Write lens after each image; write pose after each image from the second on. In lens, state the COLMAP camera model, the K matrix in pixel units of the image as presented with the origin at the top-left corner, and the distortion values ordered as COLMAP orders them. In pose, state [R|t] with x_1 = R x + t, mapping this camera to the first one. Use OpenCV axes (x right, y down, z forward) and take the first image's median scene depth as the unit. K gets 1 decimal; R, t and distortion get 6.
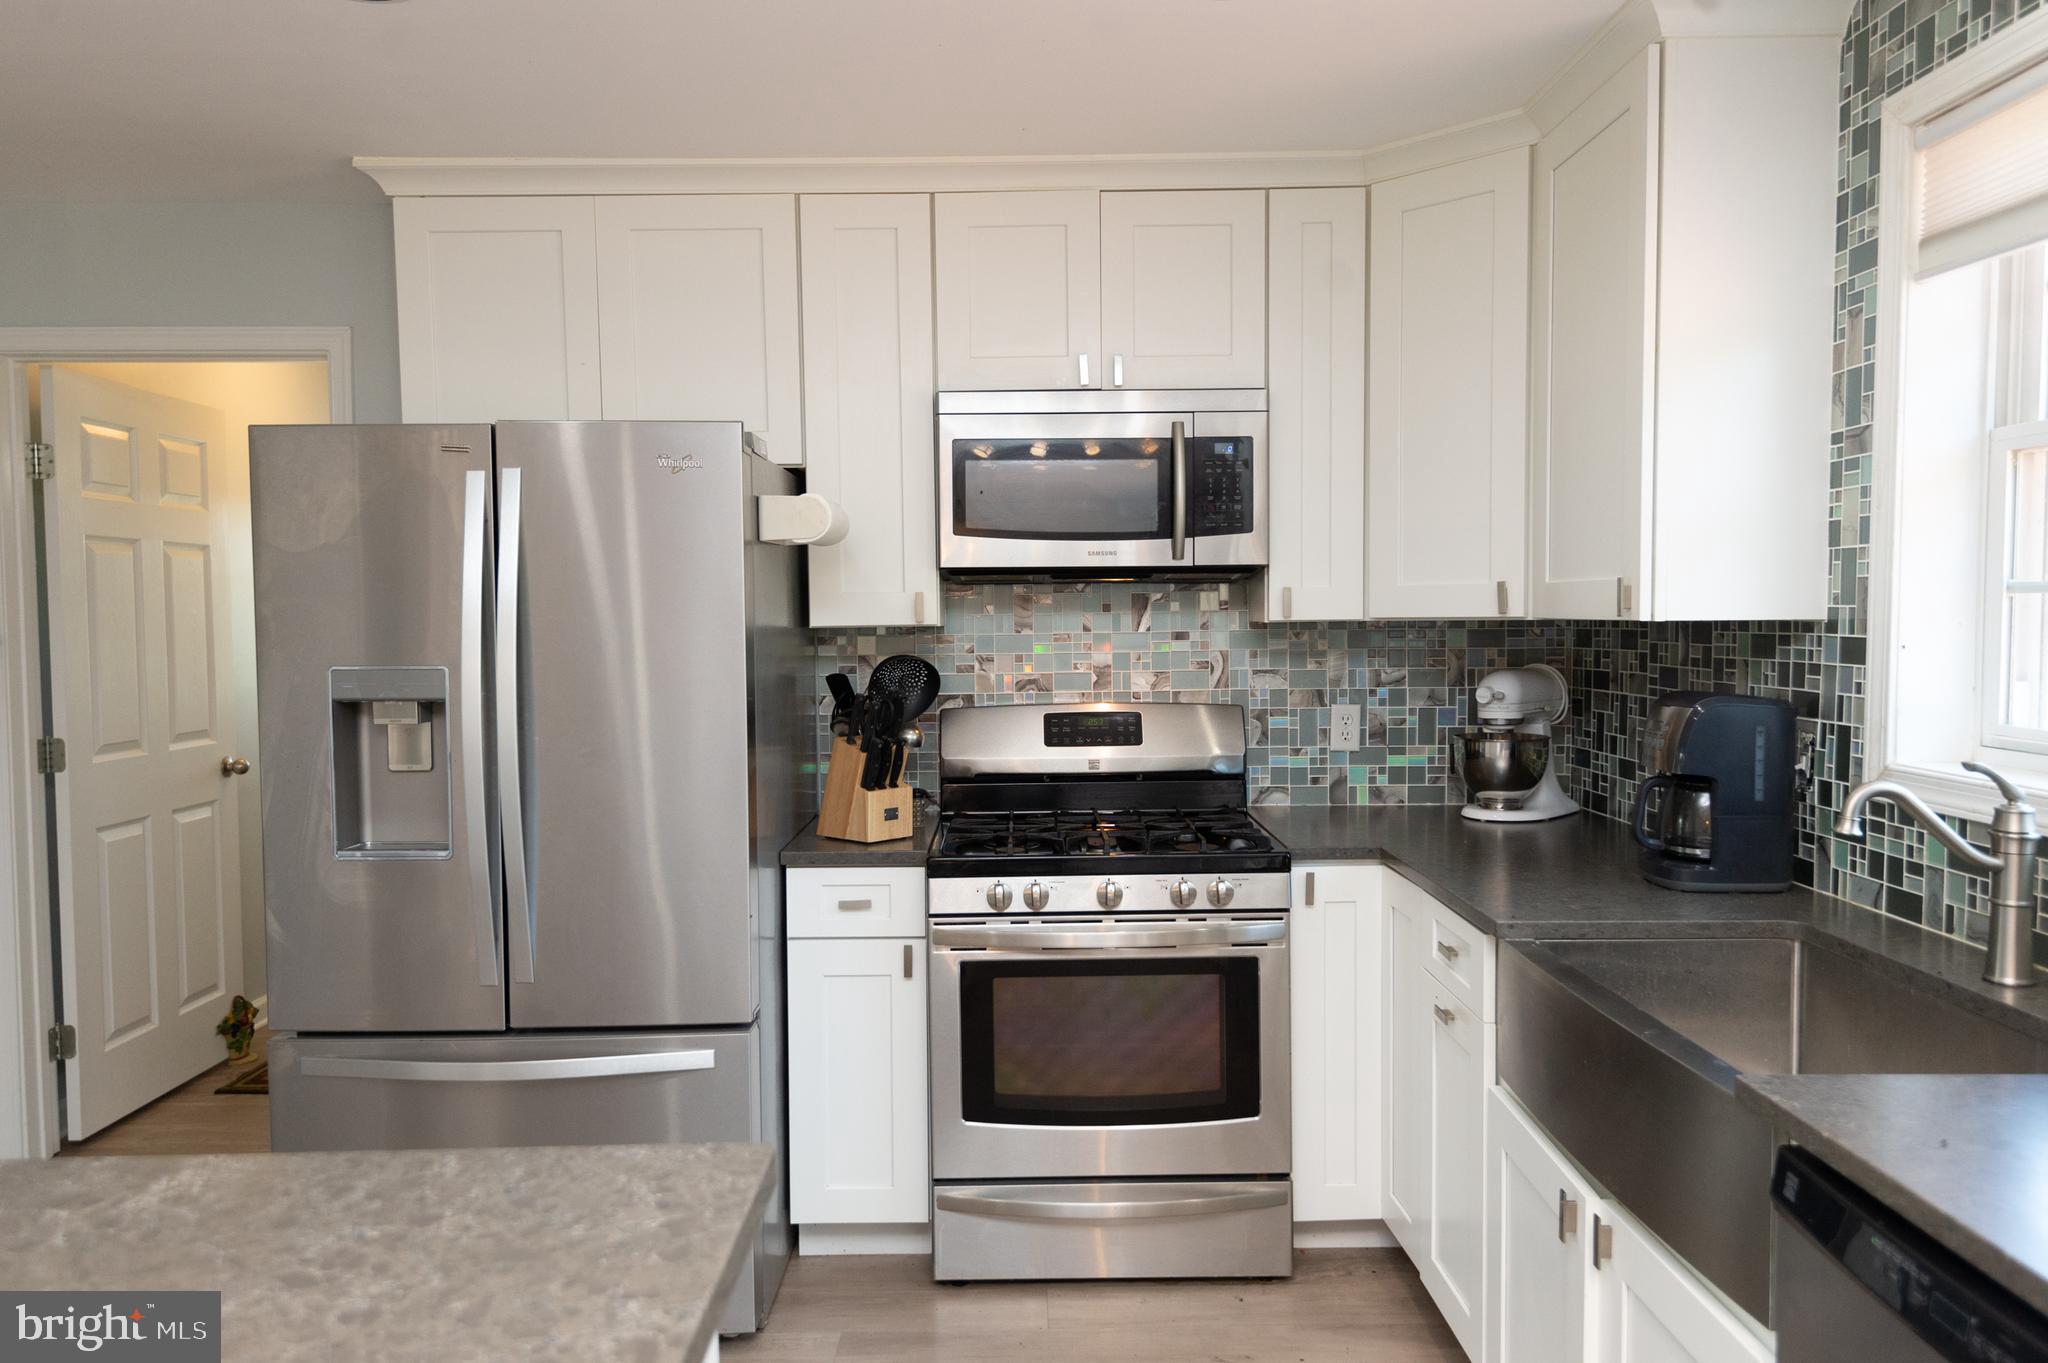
lens RADIAL K [[1414.0, 0, 1034.4], [0, 1414.0, 686.8], [0, 0, 1]] dist [0.016176, -0.016881]
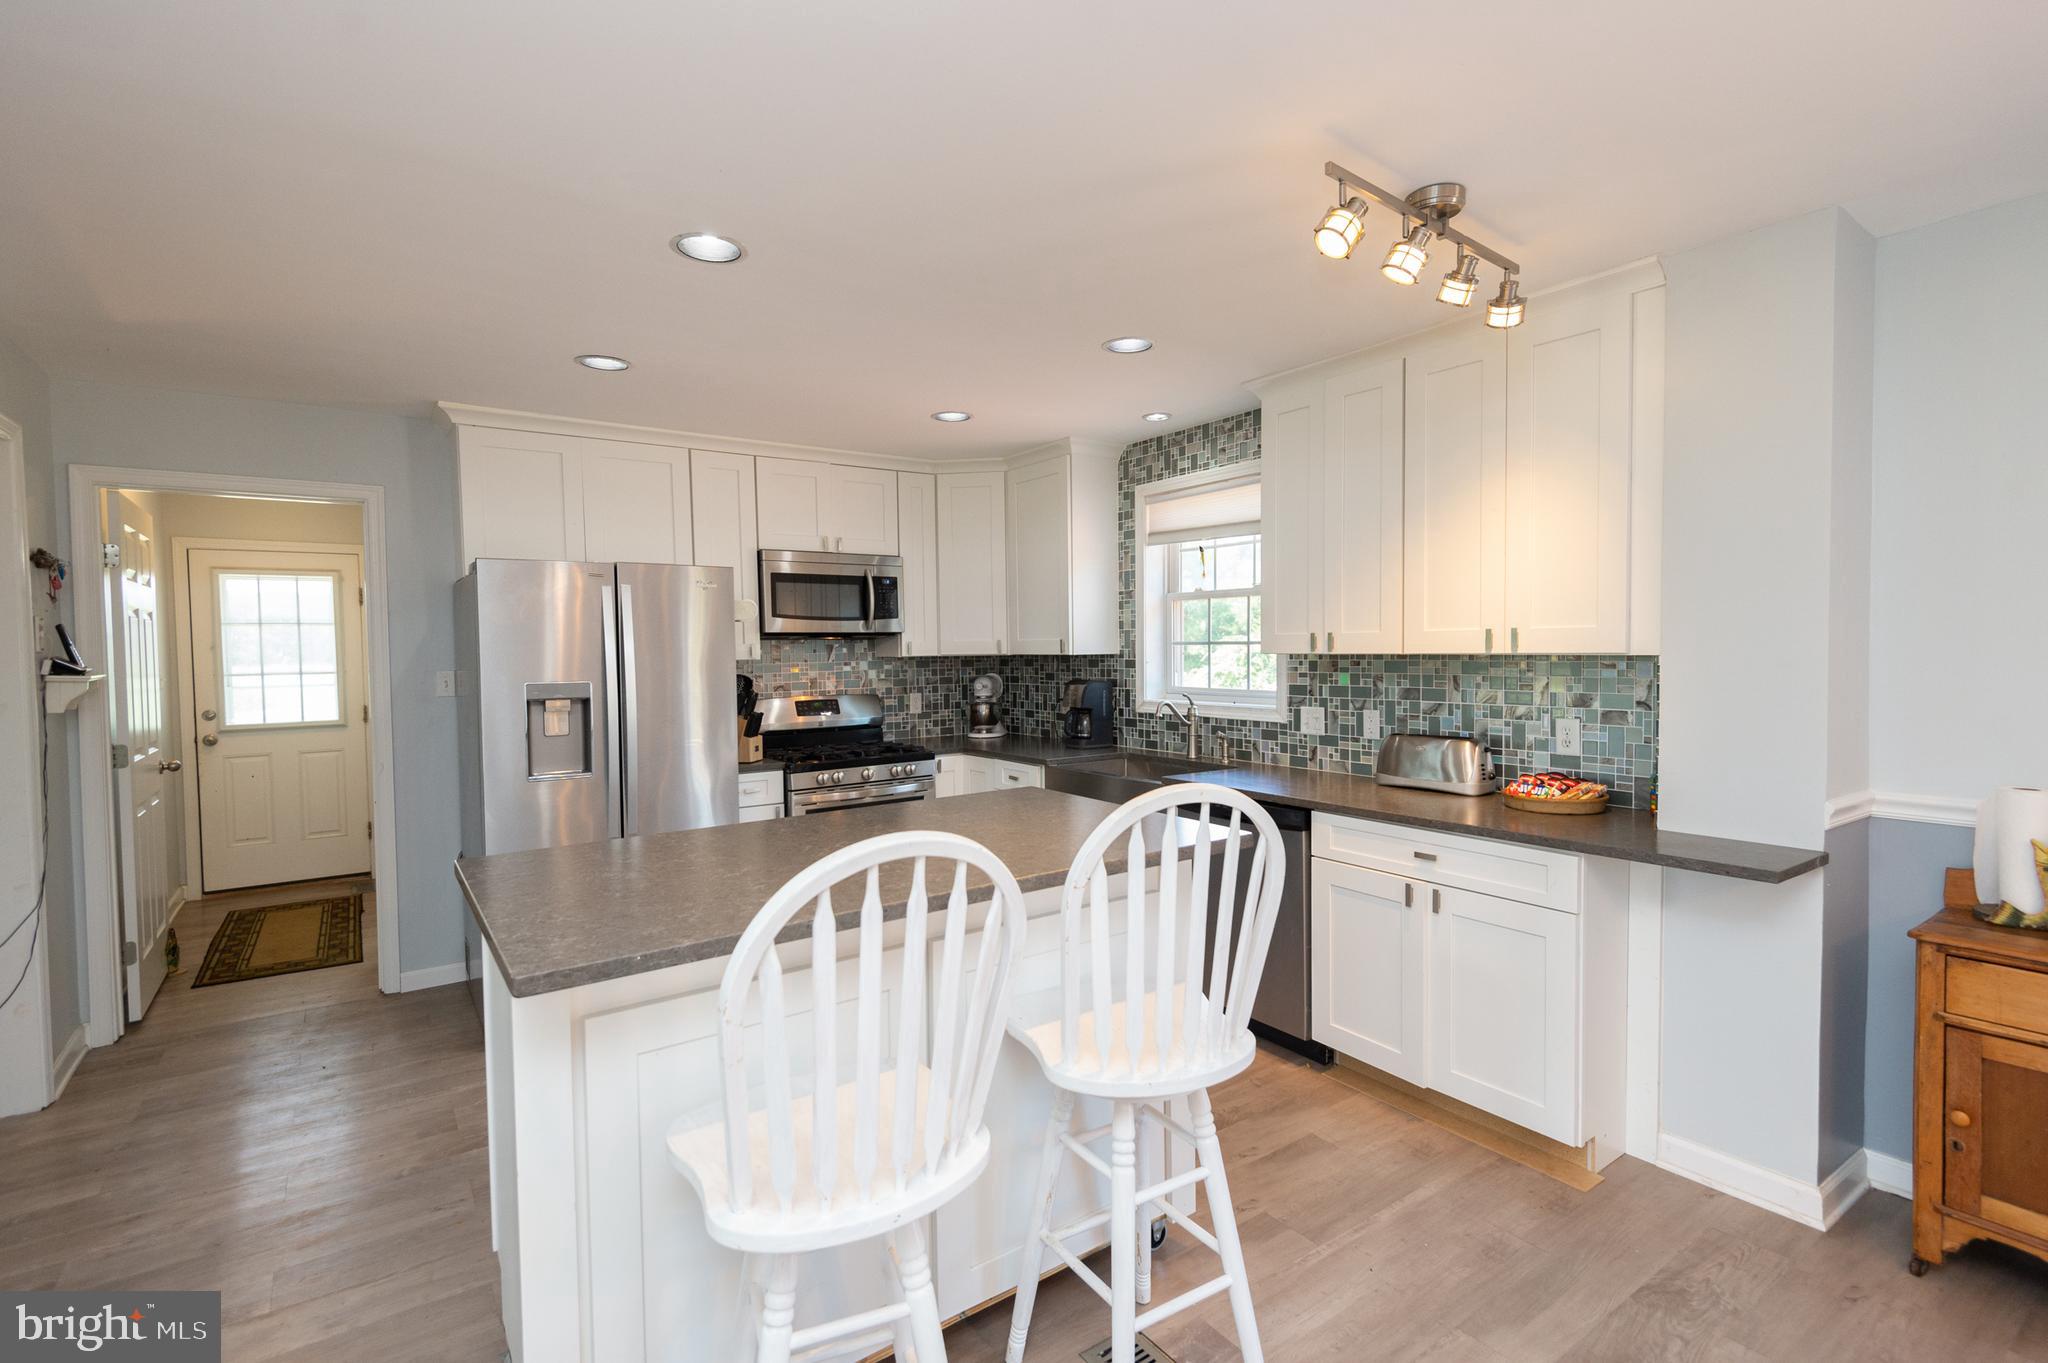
lens RADIAL K [[936.0, 0, 1028.3], [0, 936.0, 685.8], [0, 0, 1]] dist [0.026274, -0.009841]
pose [[0.823071, -0.026442, 0.567323, -0.542232], [0.036645, 0.999307, -0.006589, 0.019400], [-0.566755, 0.026213, 0.823469, -0.383389]]
